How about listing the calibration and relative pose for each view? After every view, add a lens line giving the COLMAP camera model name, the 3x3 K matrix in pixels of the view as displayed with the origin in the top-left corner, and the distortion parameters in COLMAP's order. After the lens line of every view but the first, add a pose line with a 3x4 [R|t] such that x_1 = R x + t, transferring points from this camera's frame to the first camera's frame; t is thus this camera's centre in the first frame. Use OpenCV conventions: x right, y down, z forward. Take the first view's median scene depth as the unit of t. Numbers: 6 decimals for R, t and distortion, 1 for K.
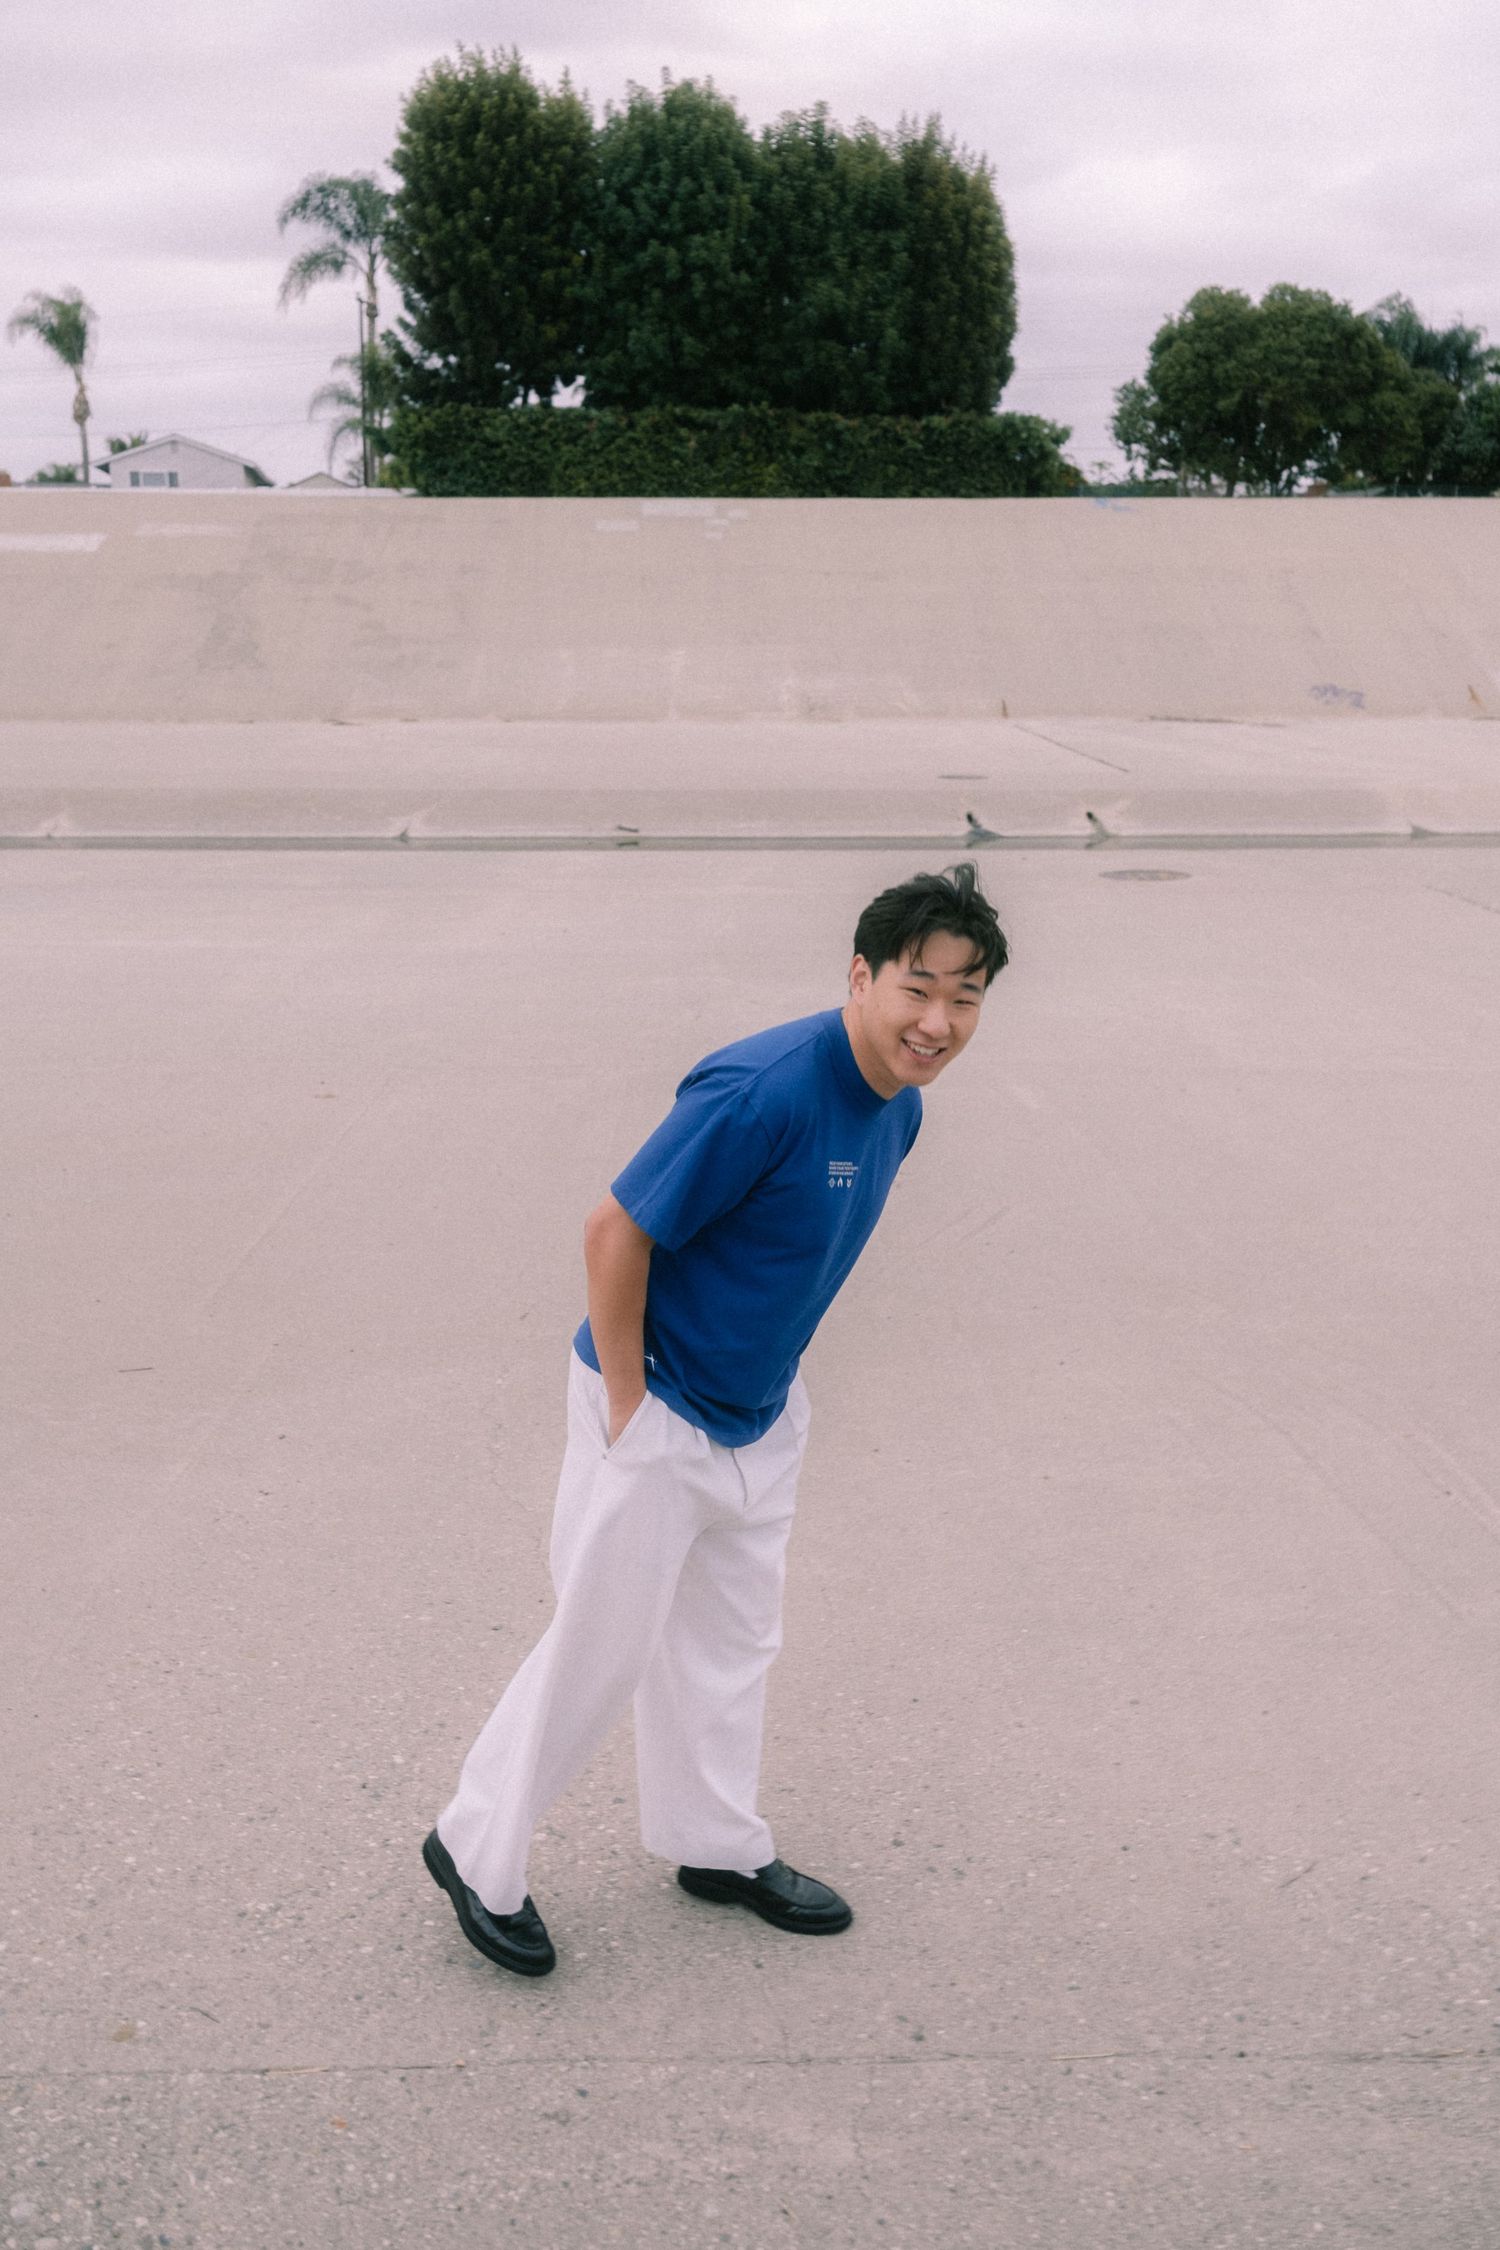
lens RADIAL K [[1955.8, 0, 739.3], [0, 1955.8, 1135.8], [0, 0, 1]] dist [-0.001343, 0.018699]
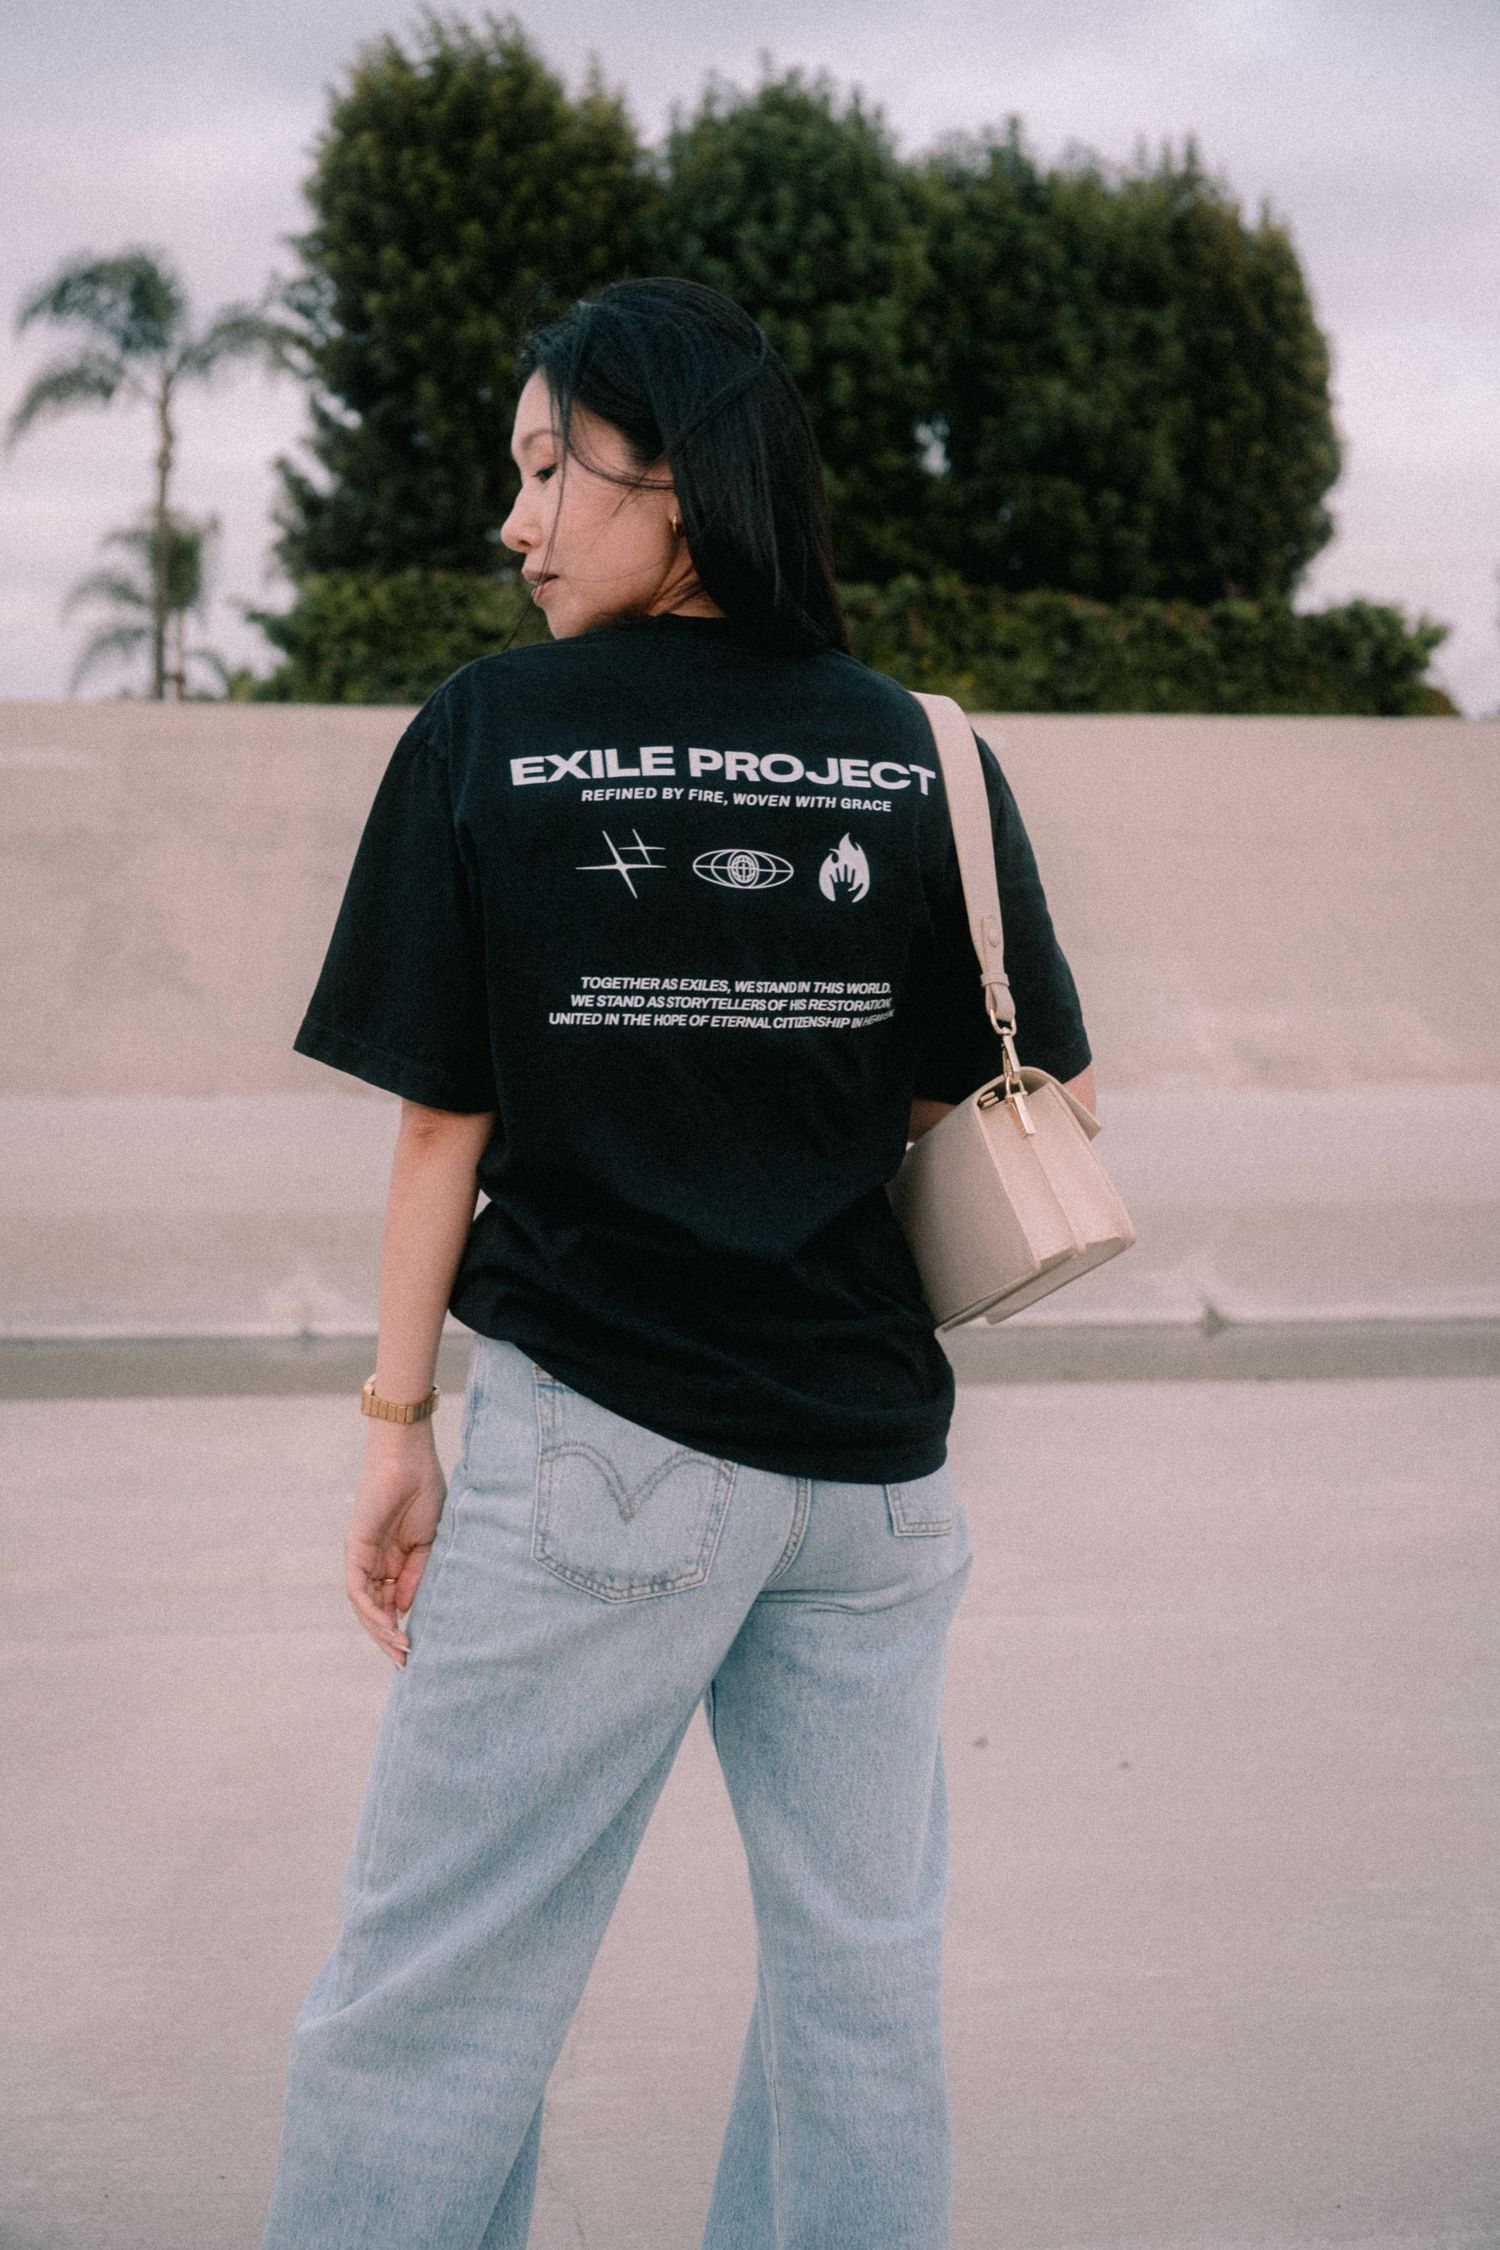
lens RADIAL K [[2924.7, 0, 761.5], [0, 2924.7, 1126.6], [0, 0, 1]] dist [0.024463, -0.035261]
pose [[0.994264, -0.007055, 0.106724, -0.139583], [0.029393, 0.977428, -0.209213, -0.030699], [-0.102839, 0.211150, 0.972029, 0.187540]]
